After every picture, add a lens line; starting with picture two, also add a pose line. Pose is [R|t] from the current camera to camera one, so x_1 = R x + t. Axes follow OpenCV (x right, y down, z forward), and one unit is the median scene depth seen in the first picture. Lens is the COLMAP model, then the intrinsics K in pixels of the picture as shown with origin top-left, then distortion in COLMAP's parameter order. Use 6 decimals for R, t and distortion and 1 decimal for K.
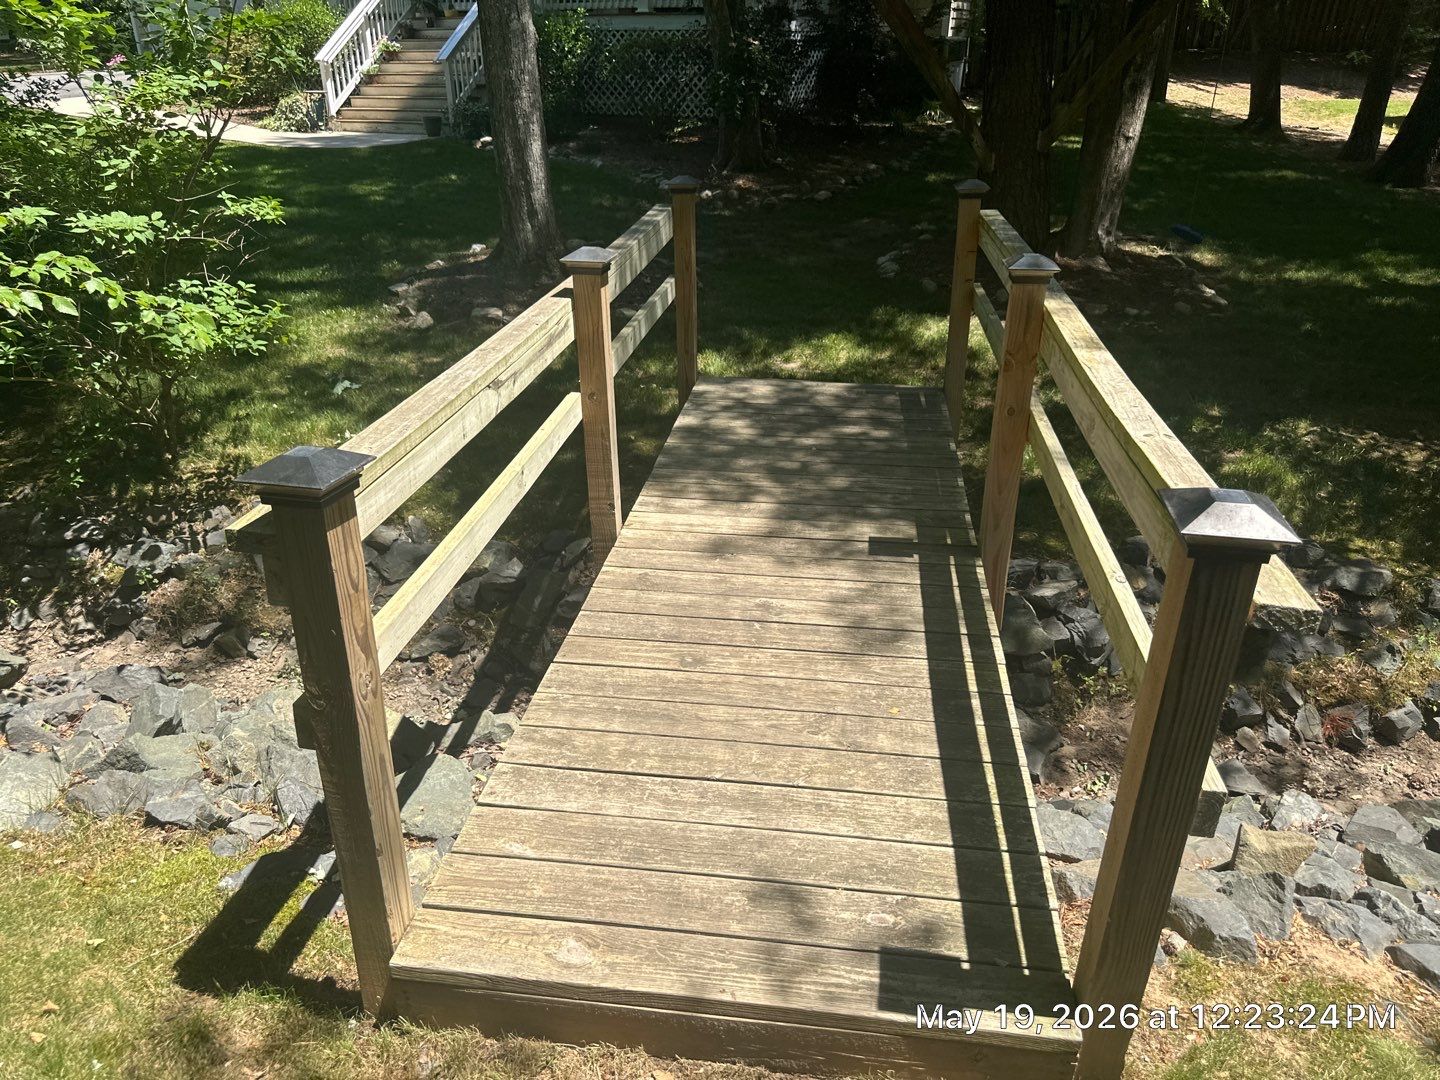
lens RADIAL K [[1007.0, 0, 720.0], [0, 1007.0, 540.0], [0, 0, 1]] dist [0.002655, 0.001611]
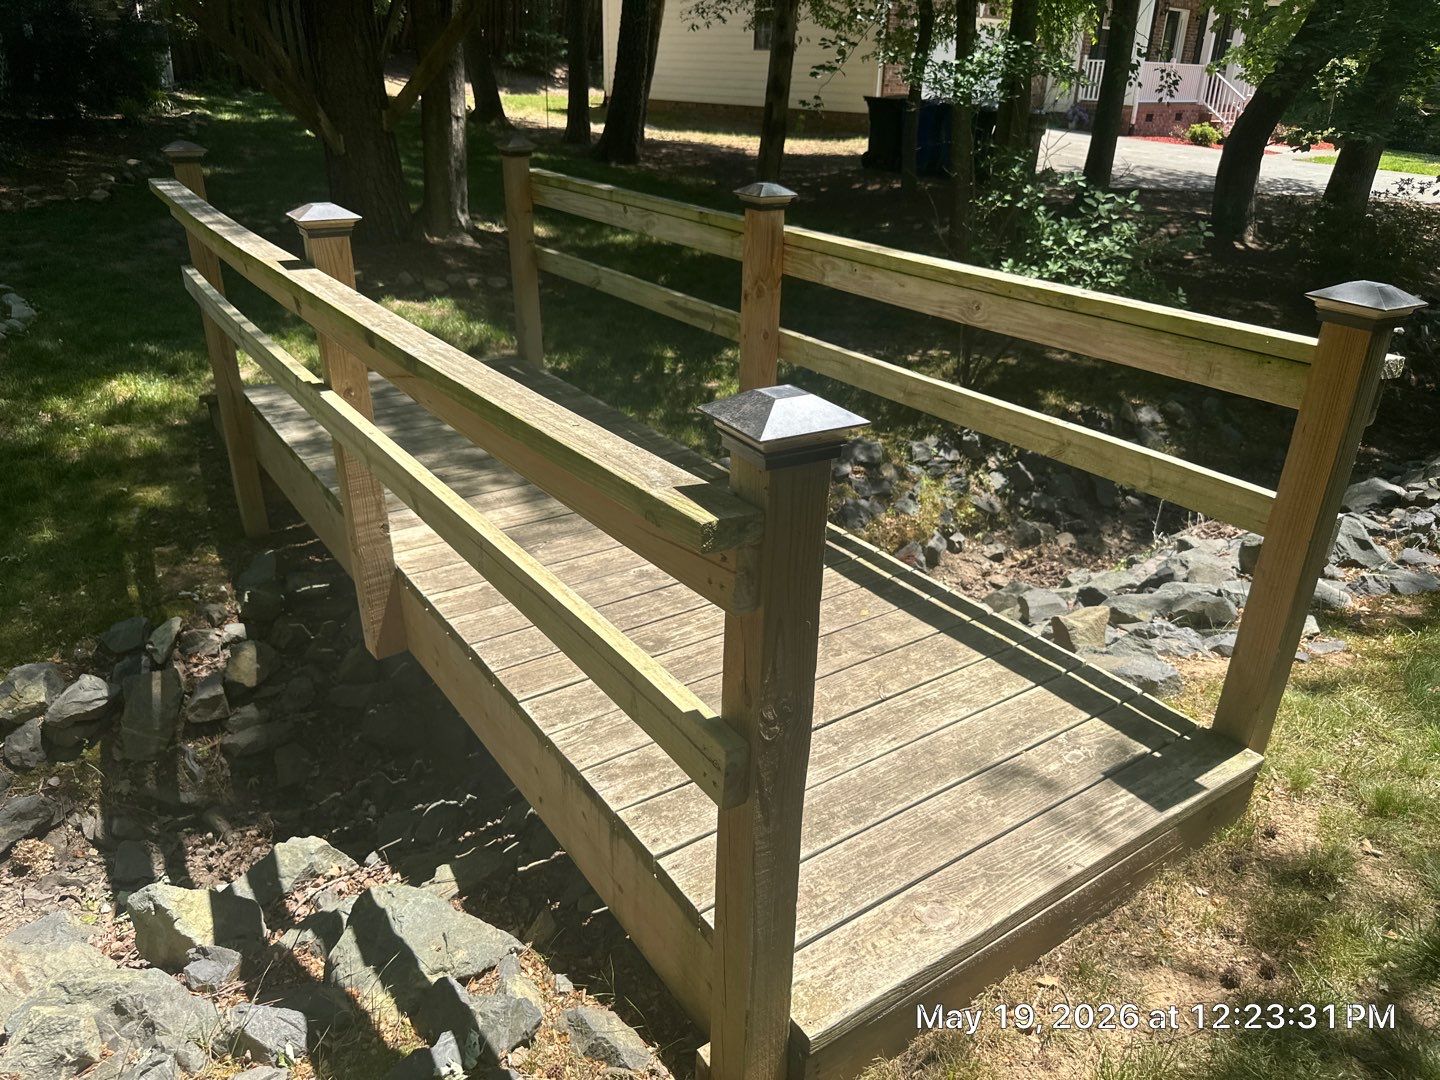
lens RADIAL K [[1010.1, 0, 720.0], [0, 1010.1, 540.0], [0, 0, 1]] dist [0.006002, 0.001952]
pose [[0.741984, -0.266691, 0.615089, -0.540858], [0.268377, 0.958909, 0.092021, -0.036183], [-0.614356, 0.096798, 0.783069, 0.267163]]
